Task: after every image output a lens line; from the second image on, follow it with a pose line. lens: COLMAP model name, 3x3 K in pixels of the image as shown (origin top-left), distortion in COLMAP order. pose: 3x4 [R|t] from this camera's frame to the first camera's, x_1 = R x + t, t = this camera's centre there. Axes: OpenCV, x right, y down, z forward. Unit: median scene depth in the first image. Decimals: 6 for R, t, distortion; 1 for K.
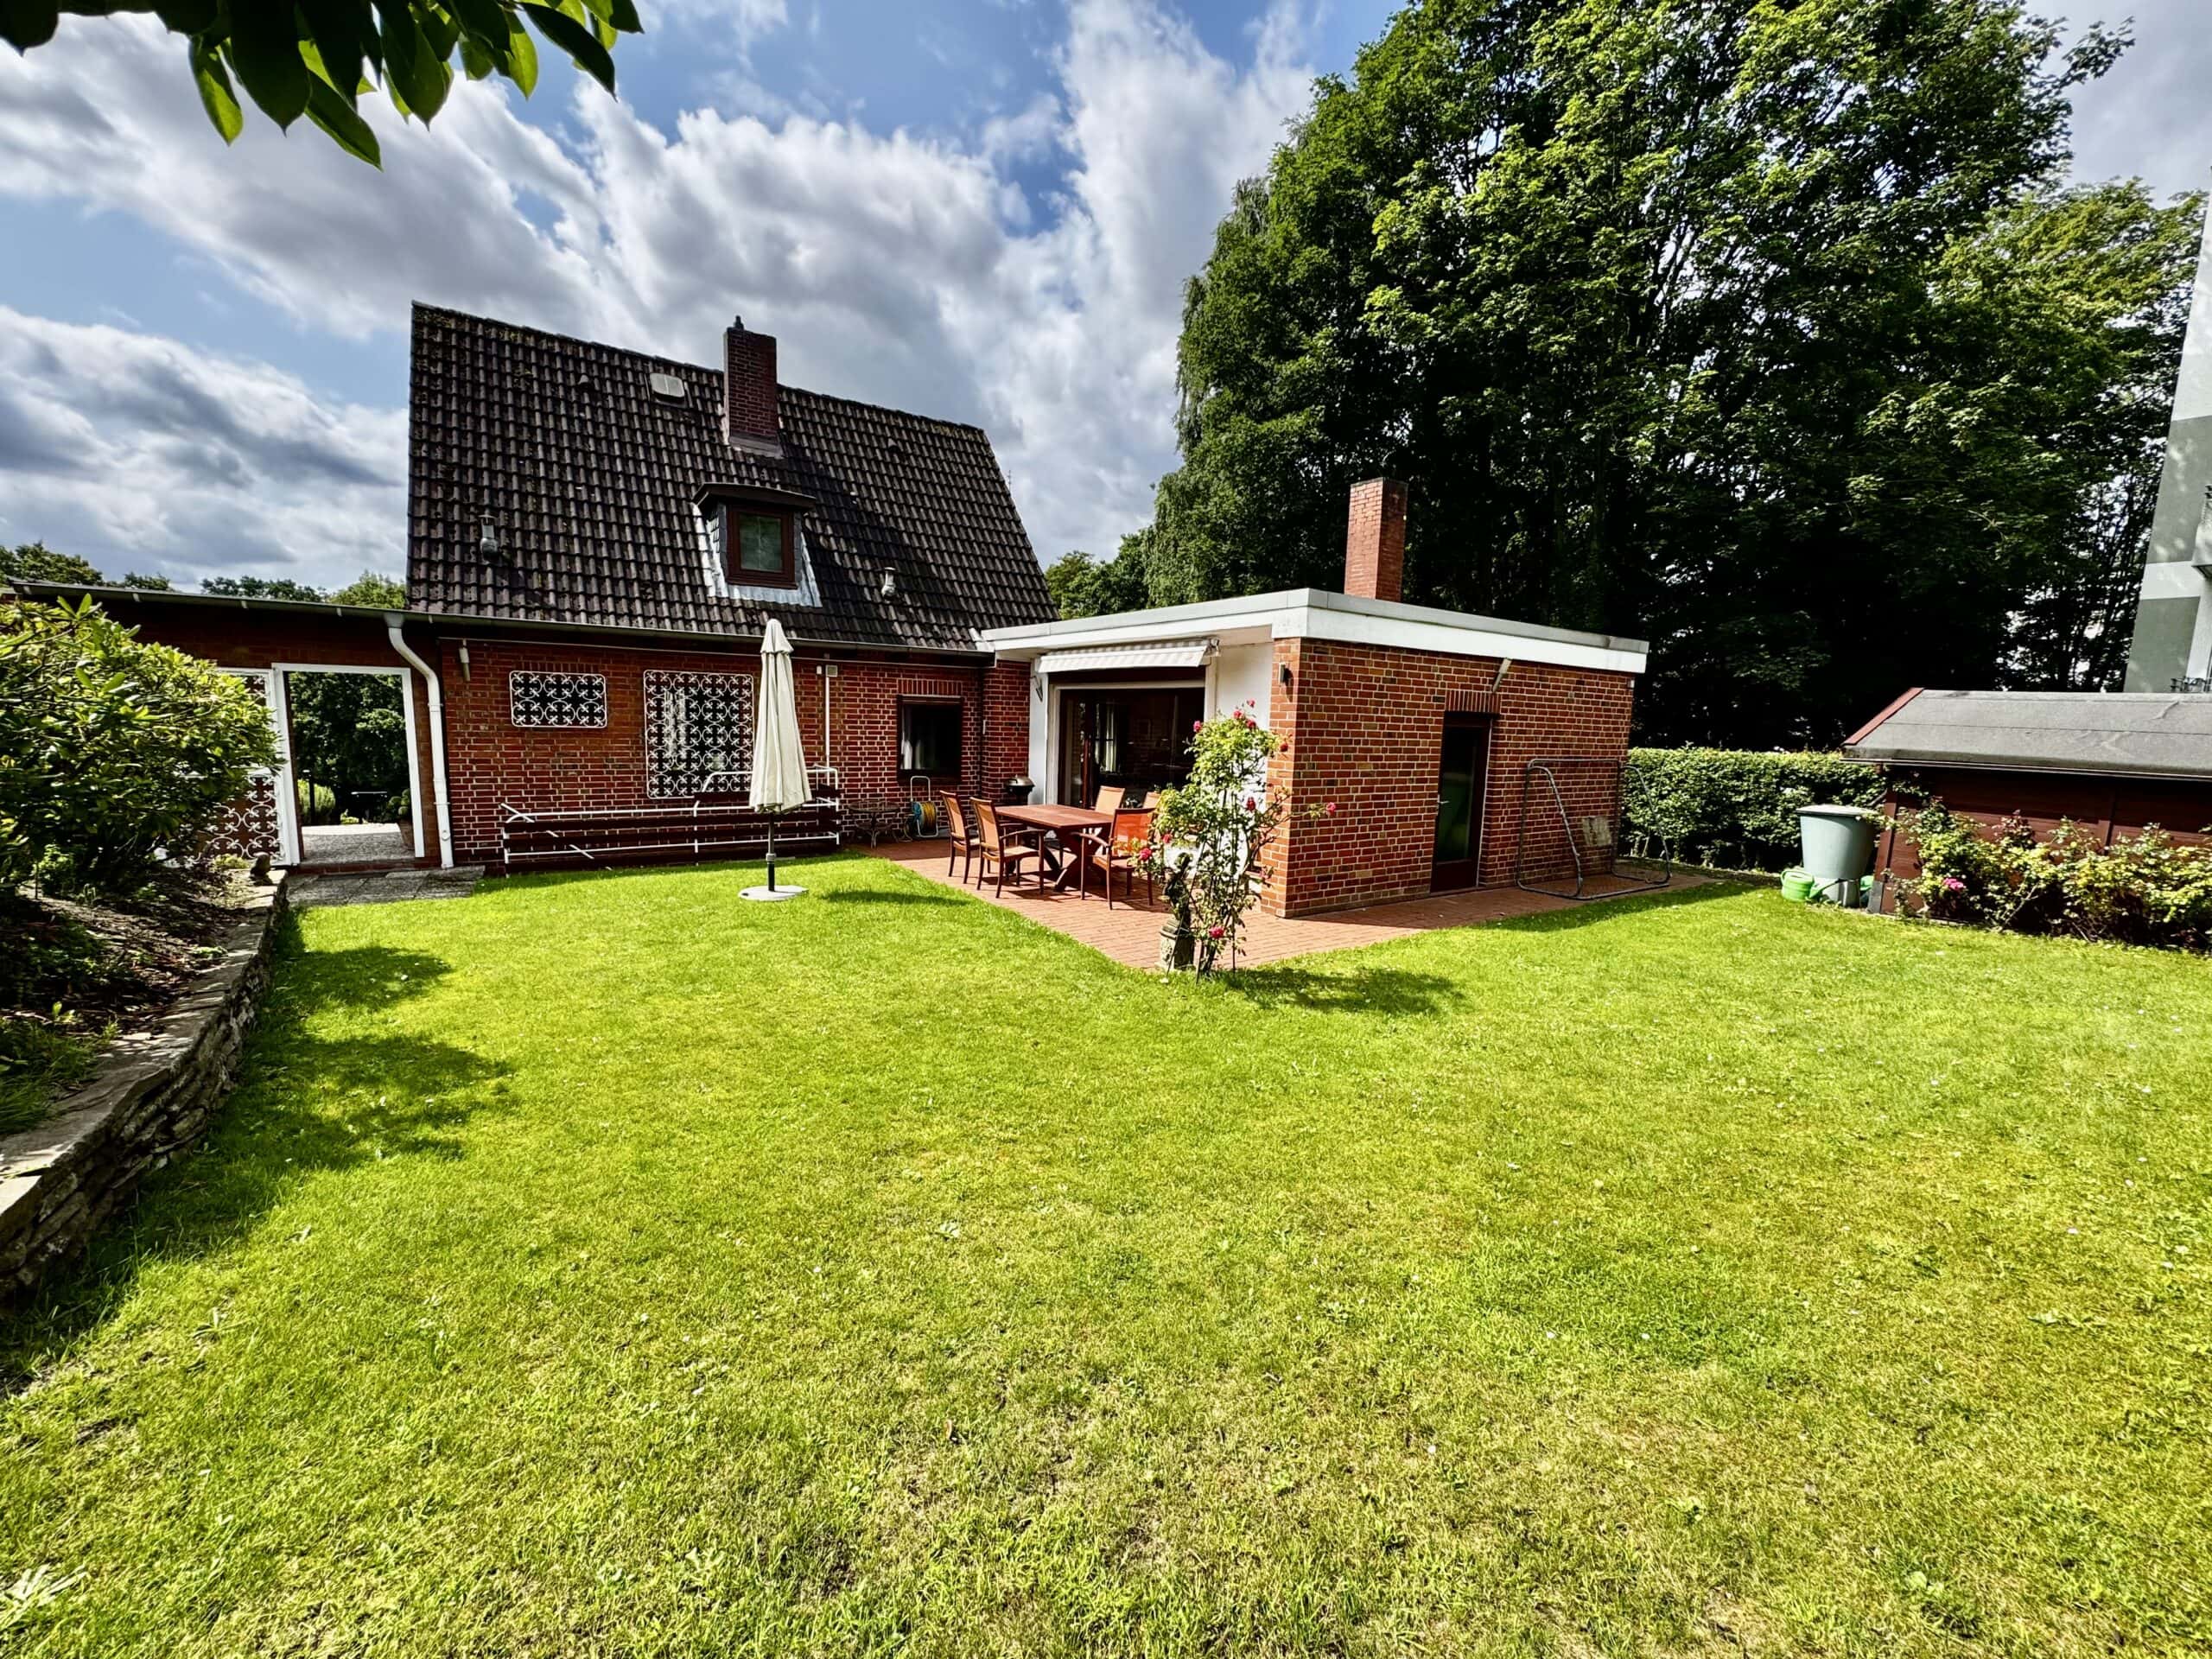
lens RADIAL K [[879.0, 0, 1106.3], [0, 879.0, 839.8], [0, 0, 1]] dist [-0.009943, 0.000557]
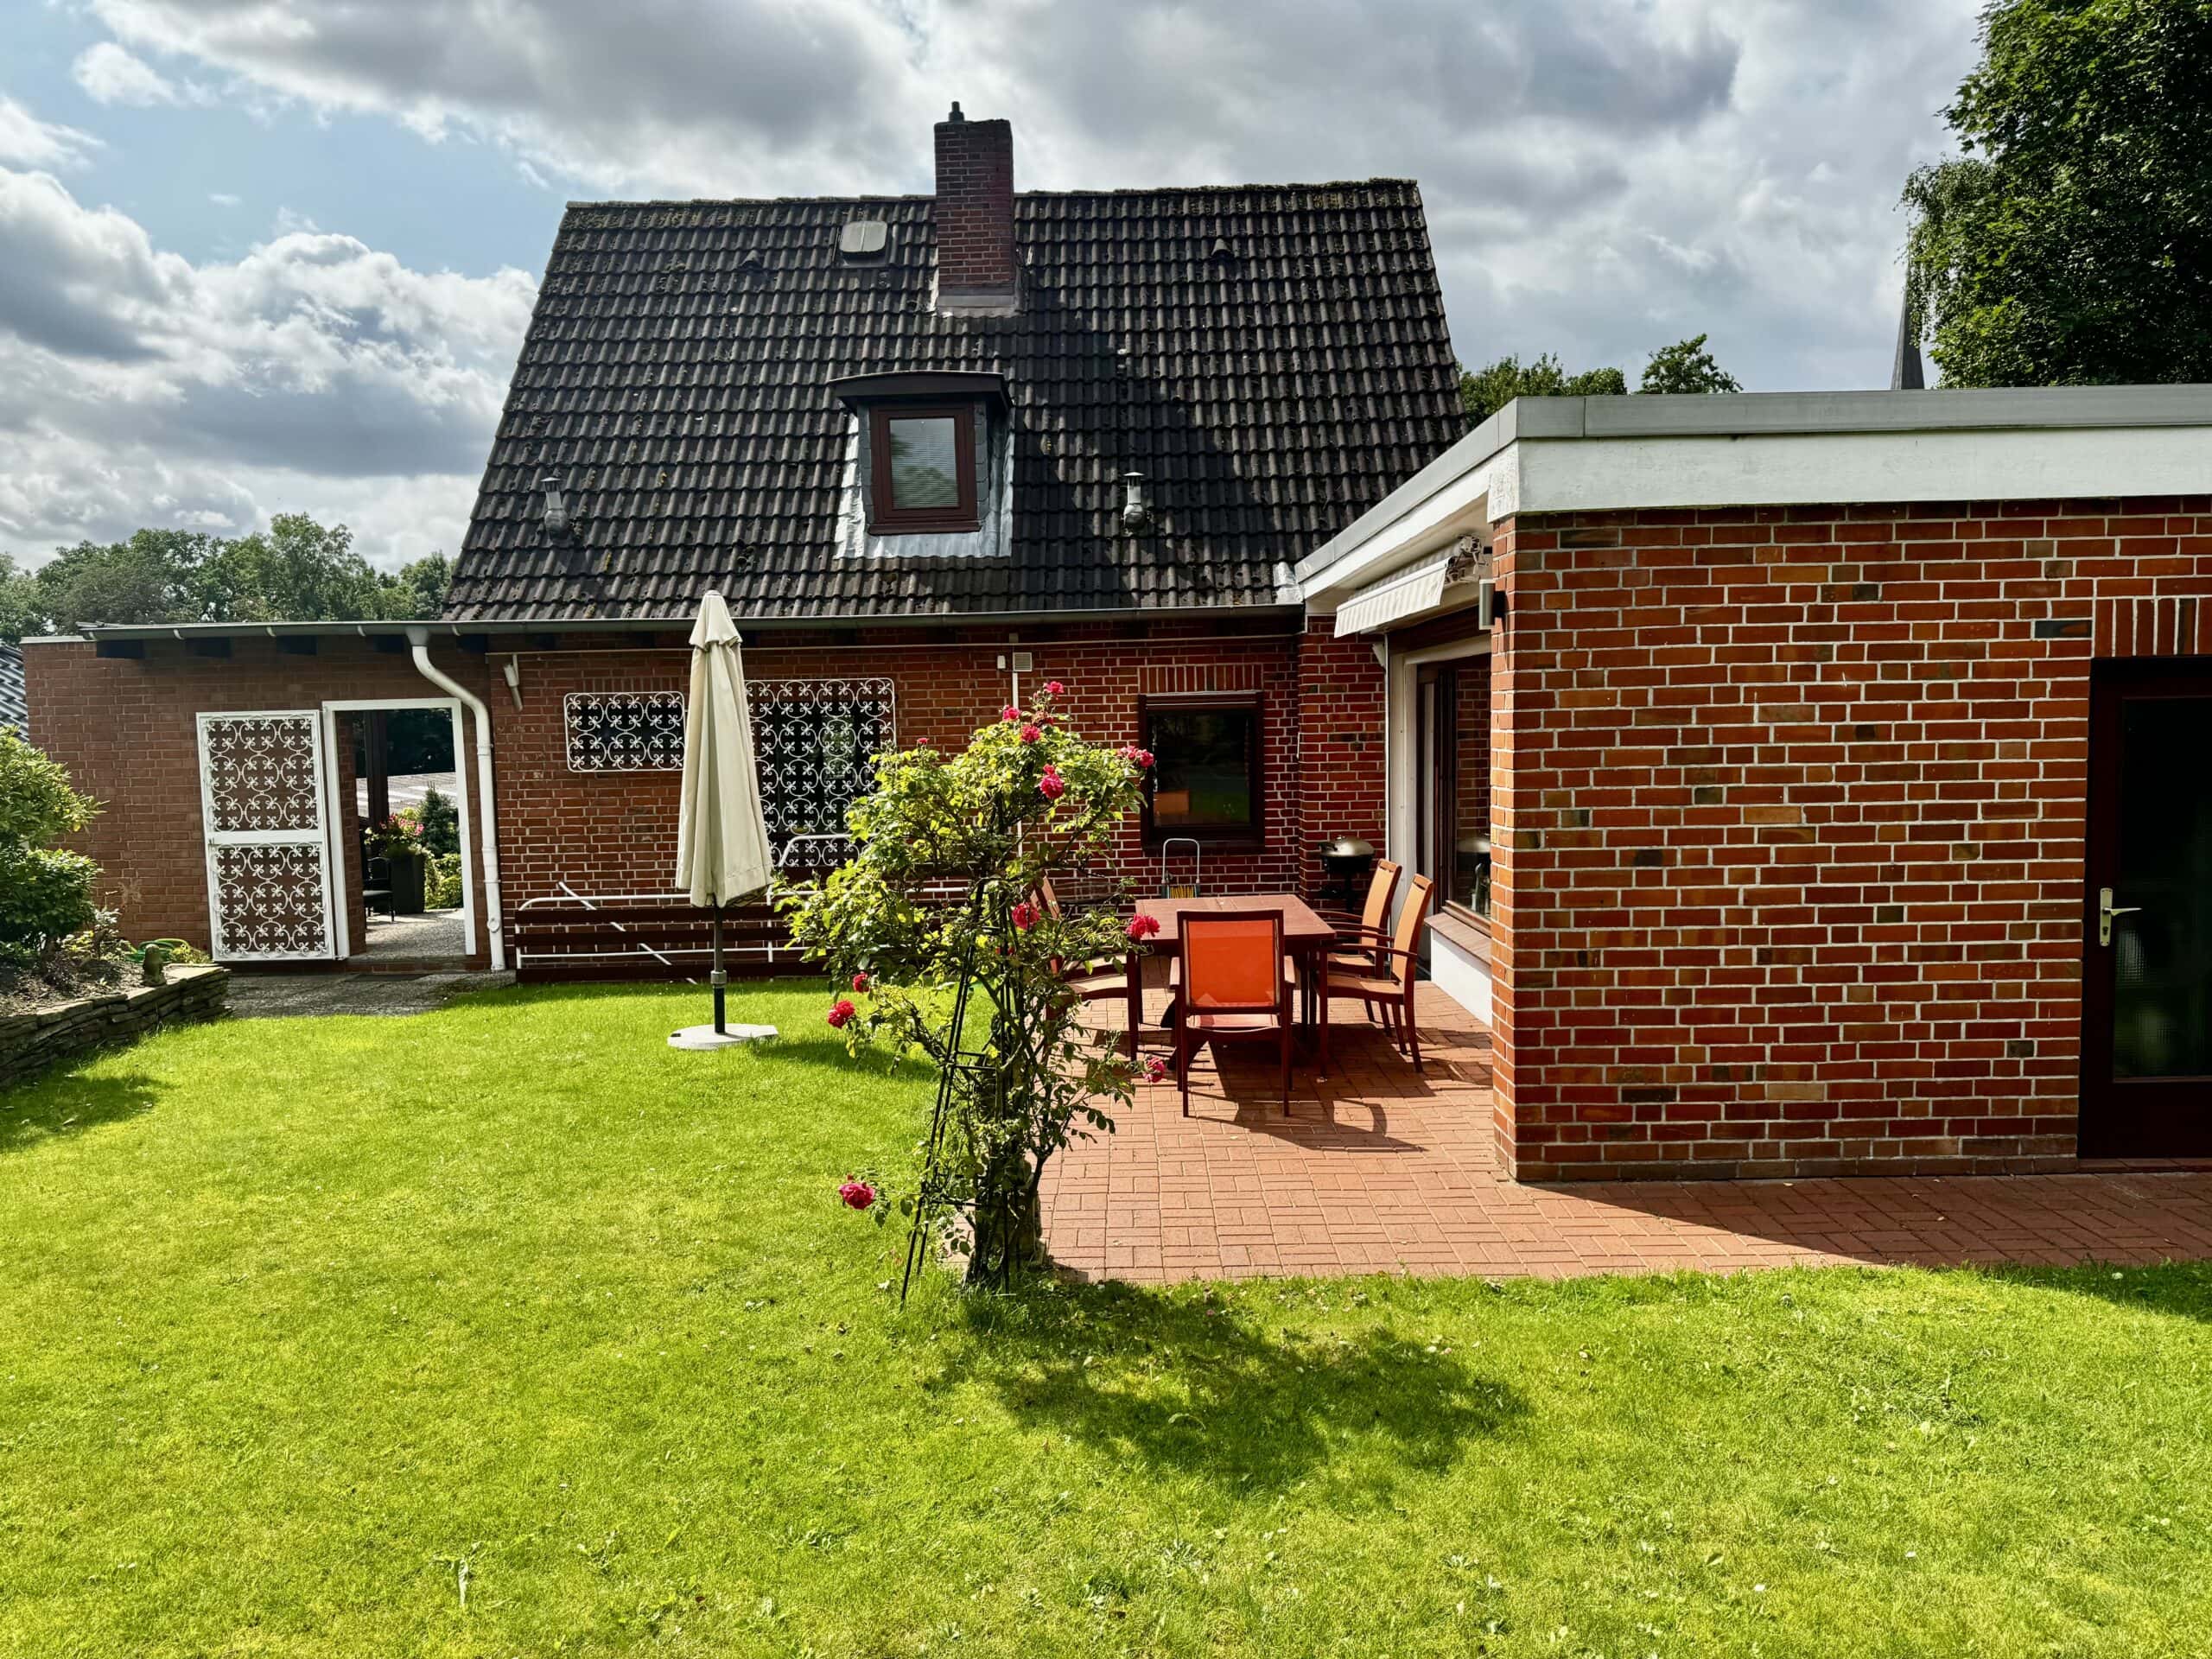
lens RADIAL K [[1541.0, 0, 1117.3], [0, 1541.0, 876.0], [0, 0, 1]] dist [0.038506, -0.012723]
pose [[0.823681, 0.009467, -0.566974, 0.387199], [-0.033212, 0.998950, -0.031571, -0.022213], [0.566080, 0.044835, 0.823130, 0.230204]]
